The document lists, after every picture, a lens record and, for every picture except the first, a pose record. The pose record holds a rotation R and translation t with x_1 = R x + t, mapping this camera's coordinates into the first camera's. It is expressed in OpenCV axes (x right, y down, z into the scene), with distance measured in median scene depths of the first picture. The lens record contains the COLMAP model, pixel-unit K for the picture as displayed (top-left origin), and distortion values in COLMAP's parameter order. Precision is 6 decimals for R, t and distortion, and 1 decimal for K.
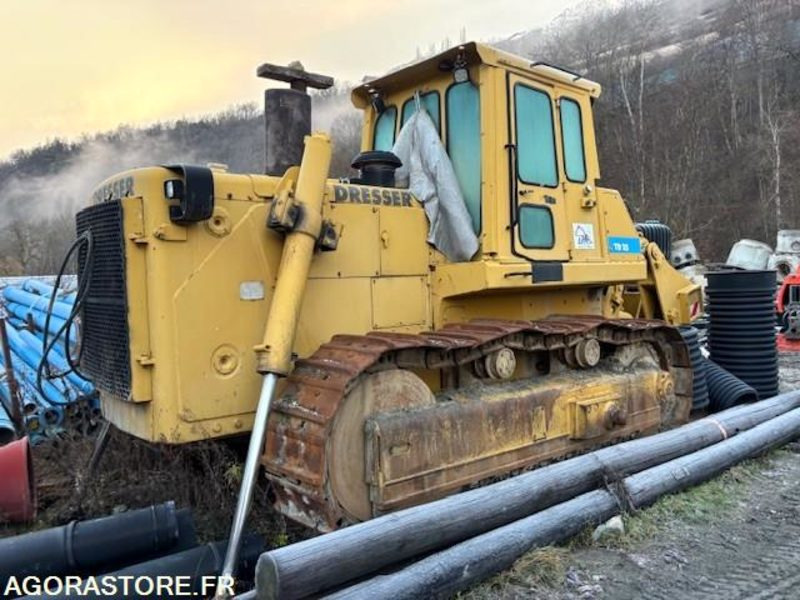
lens RADIAL K [[594.8, 0, 401.6], [0, 594.8, 298.6], [0, 0, 1]] dist [-0.006017, -0.000283]
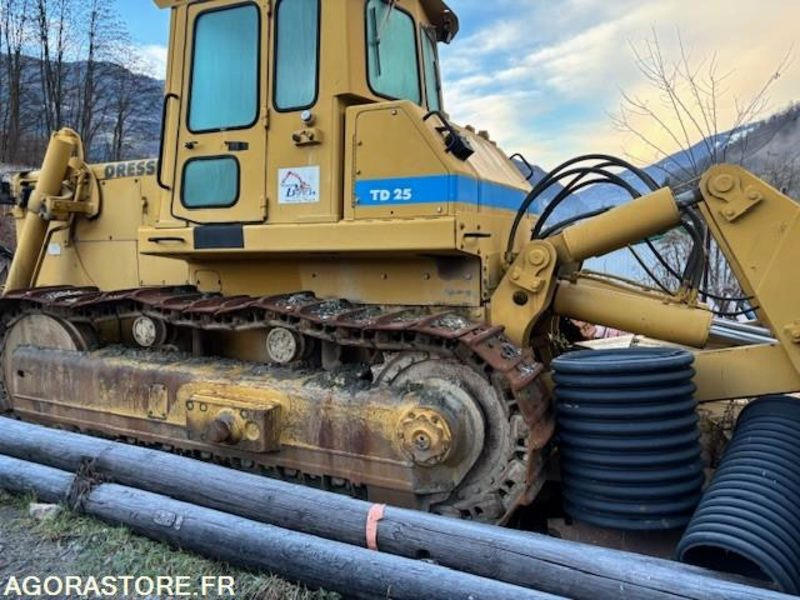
lens RADIAL K [[594.8, 0, 401.3], [0, 594.8, 299.2], [0, 0, 1]] dist [-0.006017, -0.000283]
pose [[0.435937, 0.110978, -0.893109, 1.192408], [-0.020557, 0.993337, 0.113398, -0.061764], [0.899743, -0.031075, 0.435313, 0.931266]]
